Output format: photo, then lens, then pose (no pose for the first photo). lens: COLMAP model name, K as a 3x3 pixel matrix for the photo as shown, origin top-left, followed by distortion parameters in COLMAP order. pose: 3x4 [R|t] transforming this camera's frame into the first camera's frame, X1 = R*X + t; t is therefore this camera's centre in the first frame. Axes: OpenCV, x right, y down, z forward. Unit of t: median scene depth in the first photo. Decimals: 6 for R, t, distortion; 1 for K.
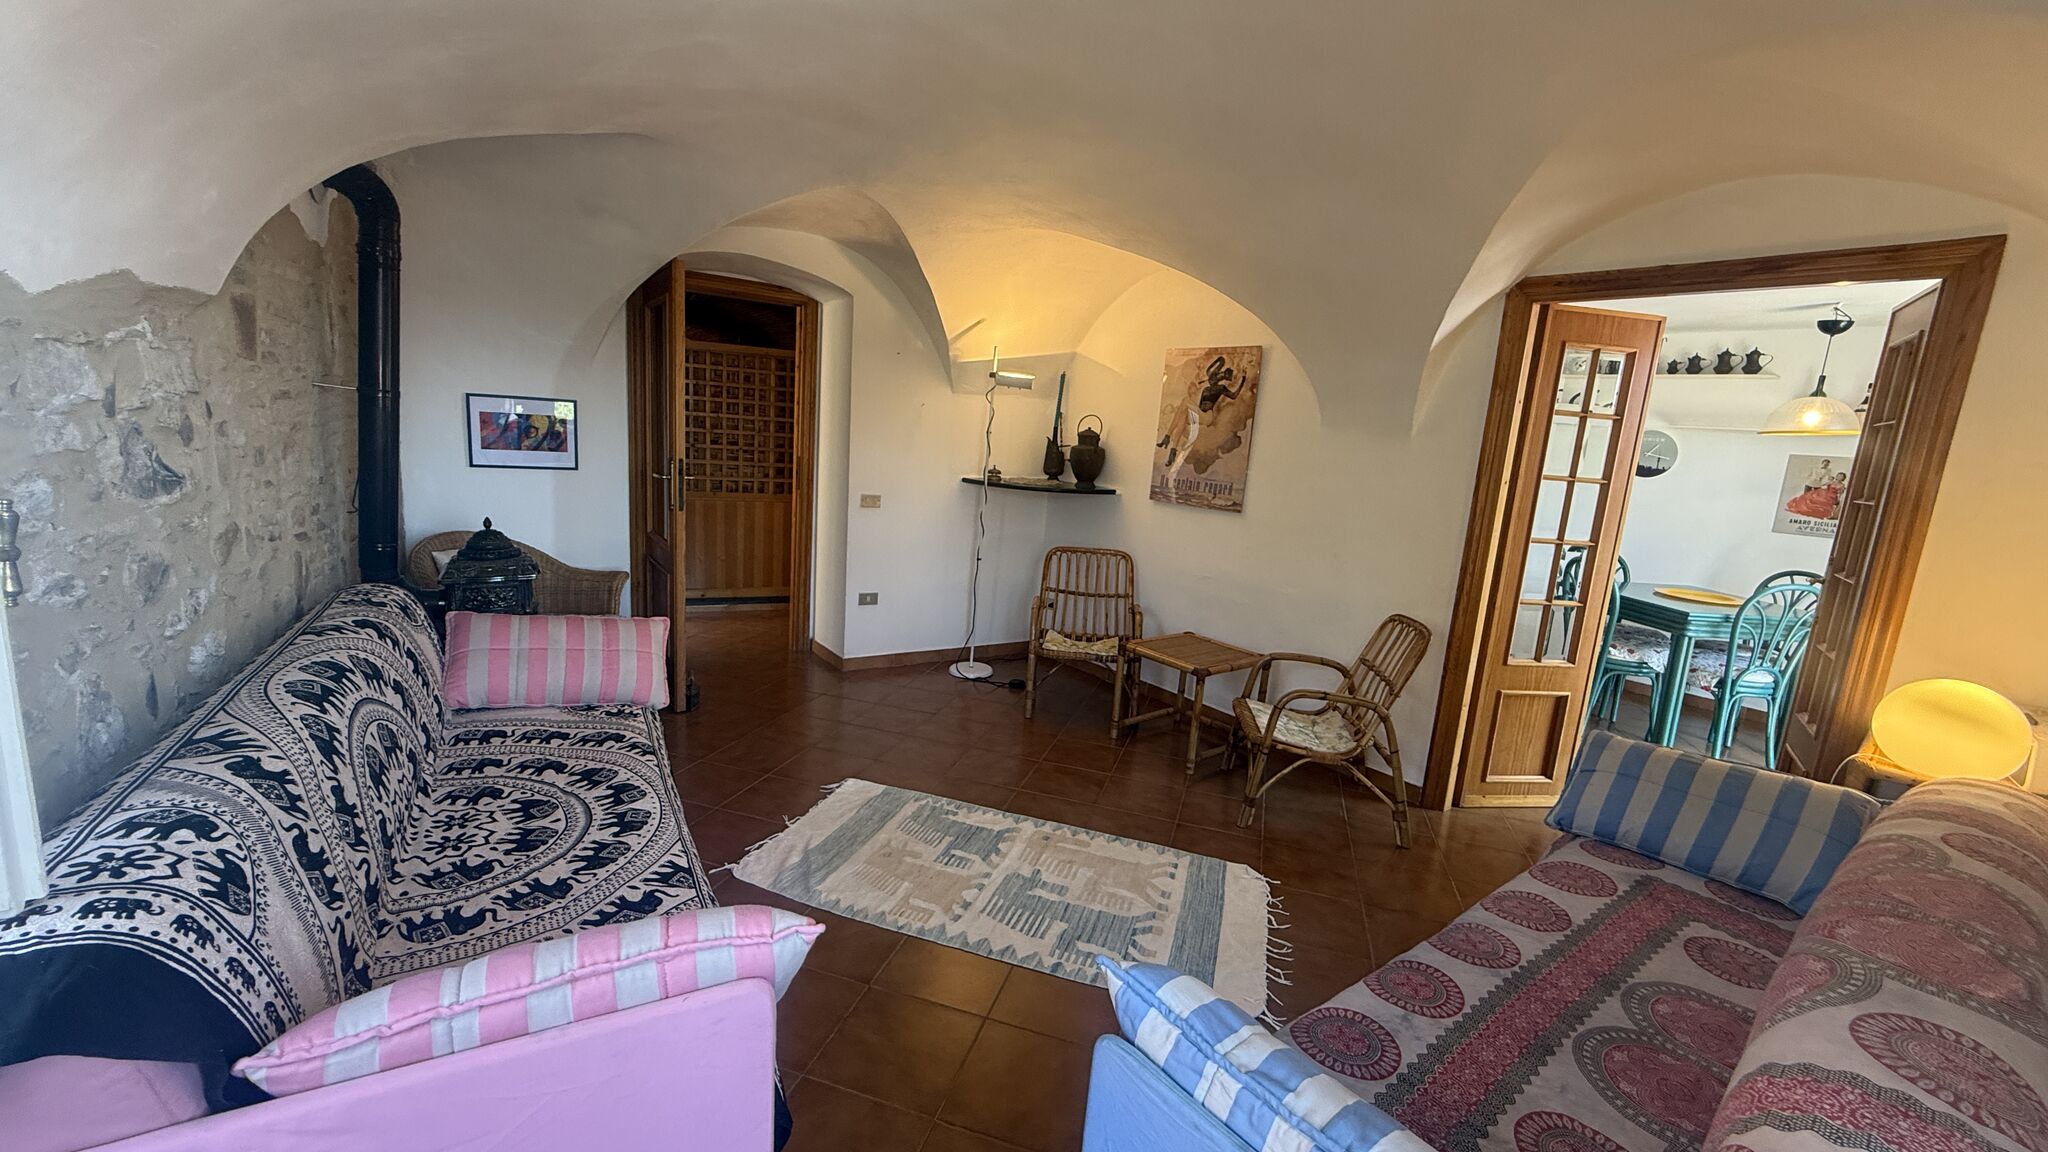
lens RADIAL K [[818.1, 0, 1019.2], [0, 818.1, 574.8], [0, 0, 1]] dist [0.000781, 0.000152]
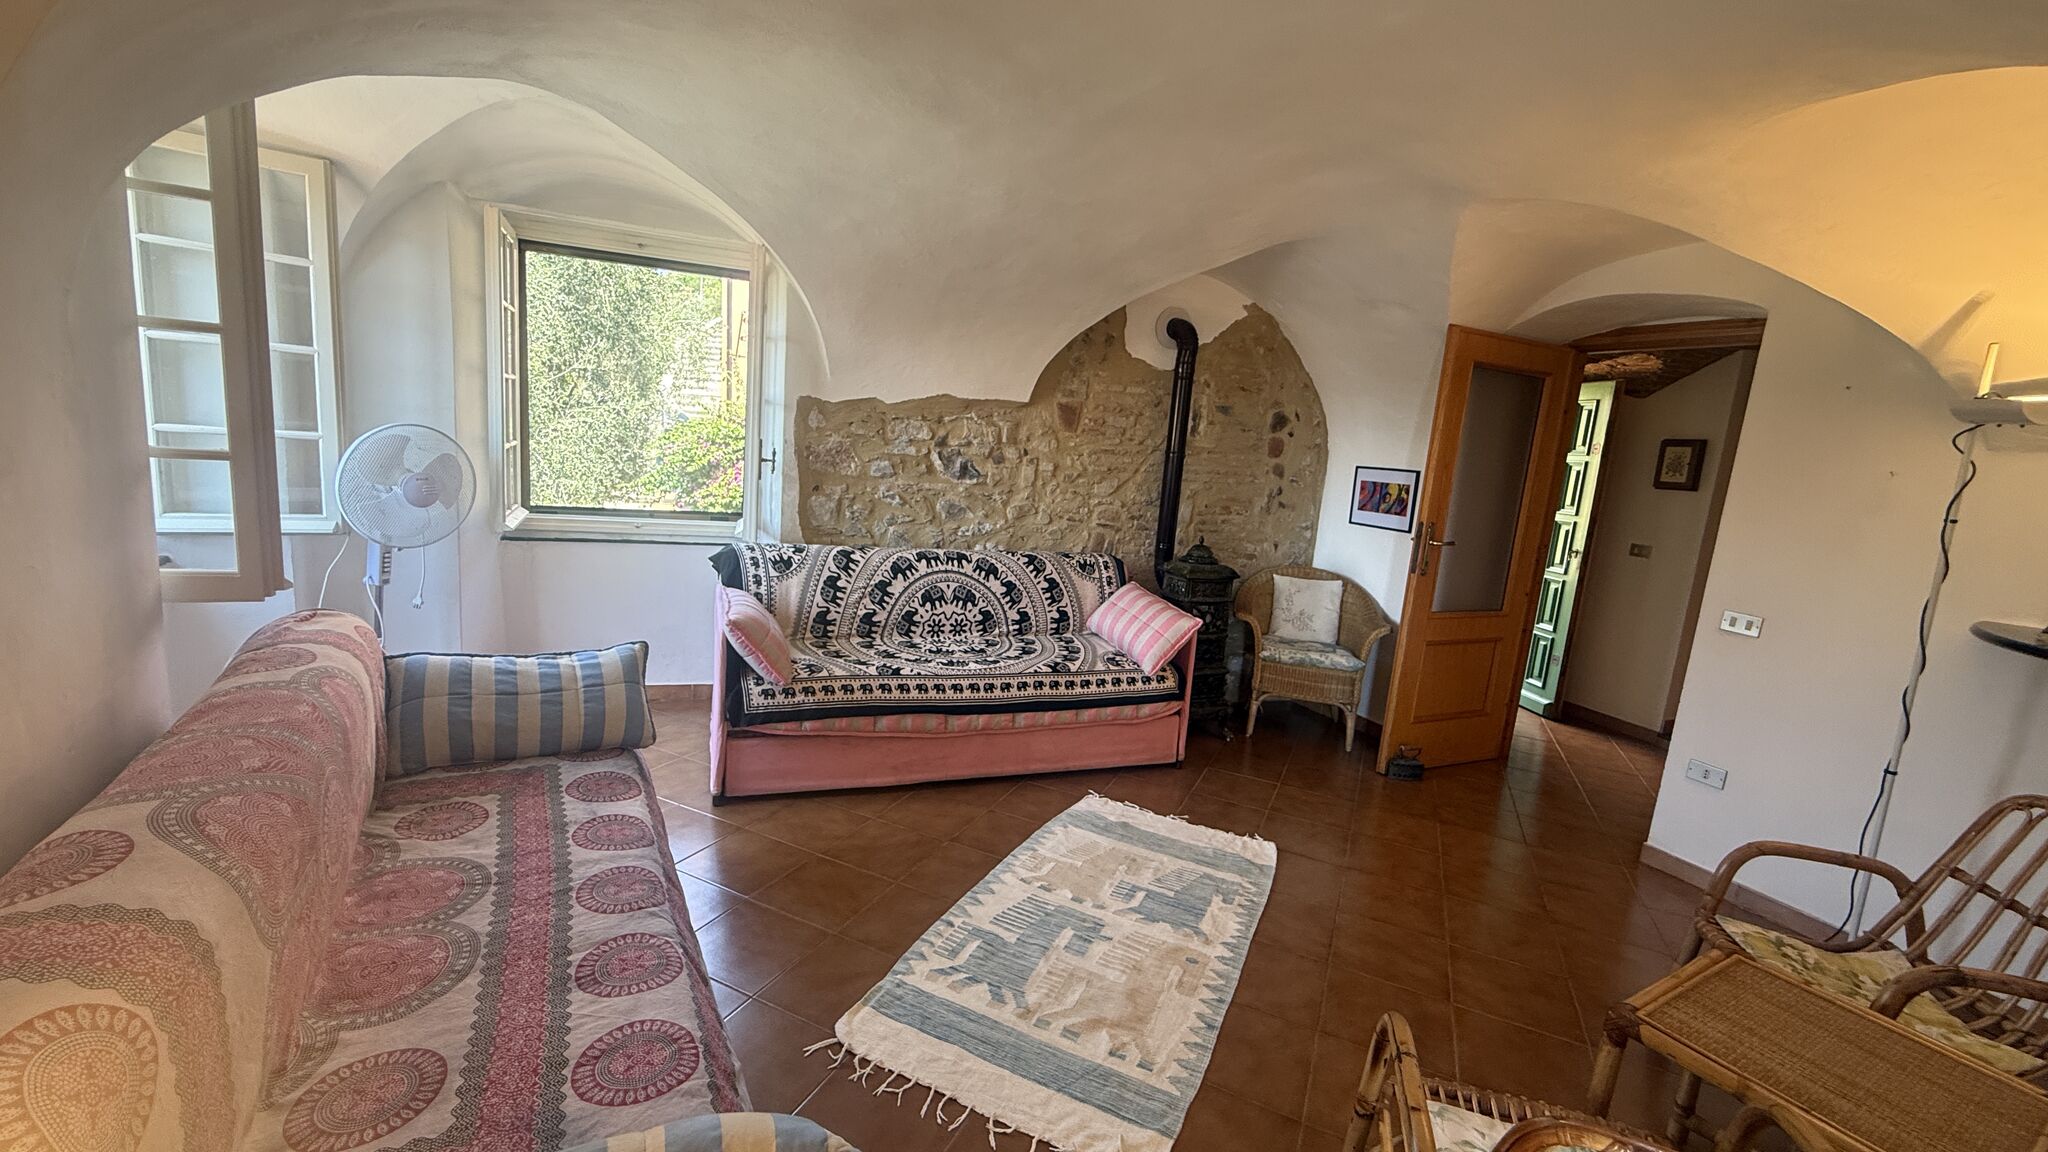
lens RADIAL K [[818.1, 0, 1019.2], [0, 818.1, 574.8], [0, 0, 1]] dist [0.000781, 0.000152]
pose [[-0.137499, 0.081740, -0.987123, 1.313693], [-0.262997, 0.957805, 0.115945, -0.135744], [0.954949, 0.275552, -0.110200, 1.343521]]
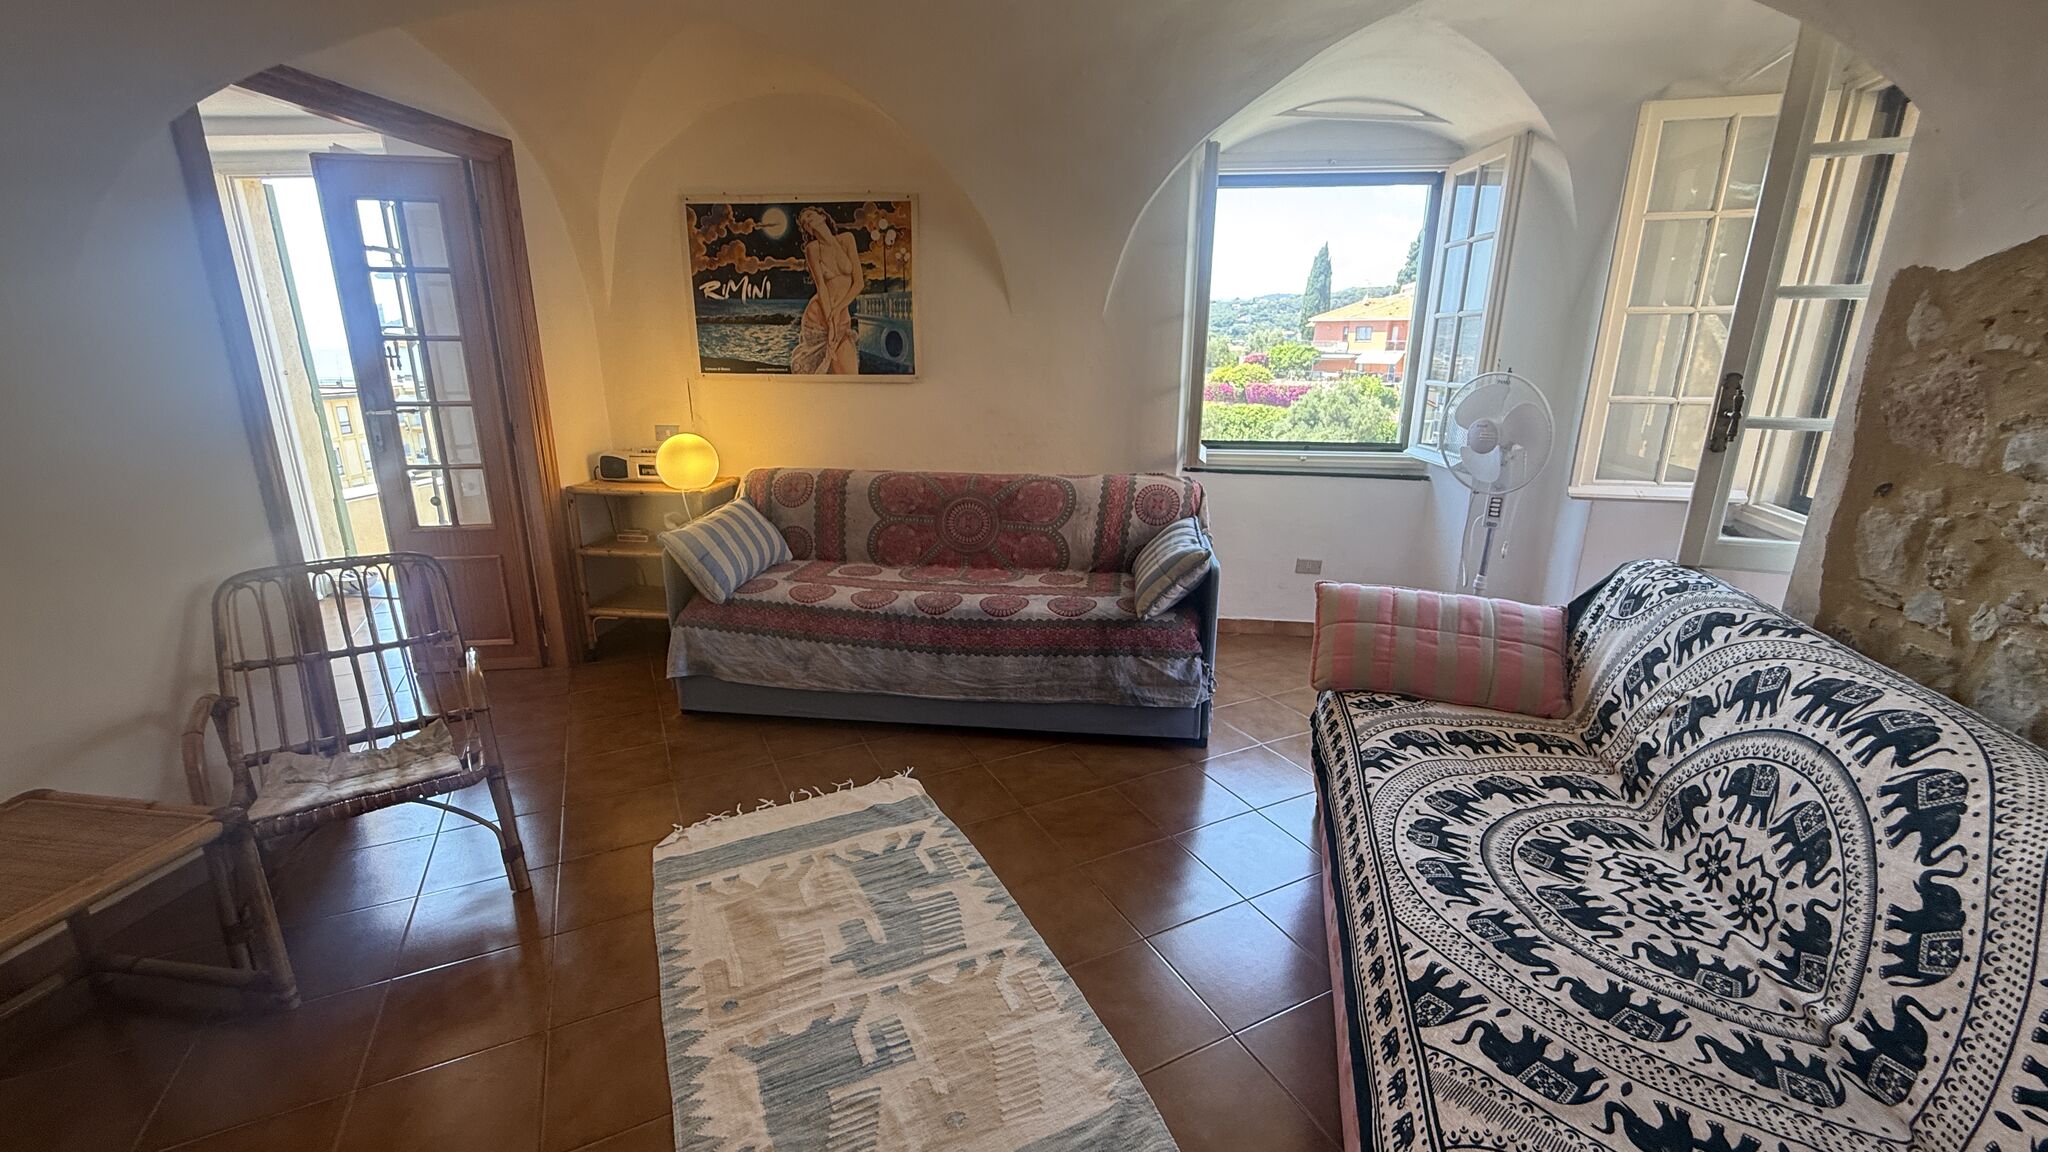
lens RADIAL K [[818.1, 0, 1019.2], [0, 818.1, 574.8], [0, 0, 1]] dist [0.000781, 0.000152]
pose [[-0.692391, -0.264753, 0.671194, -0.706532], [0.072142, 0.900182, 0.429497, -0.335173], [-0.717907, 0.345801, -0.604178, 1.794083]]
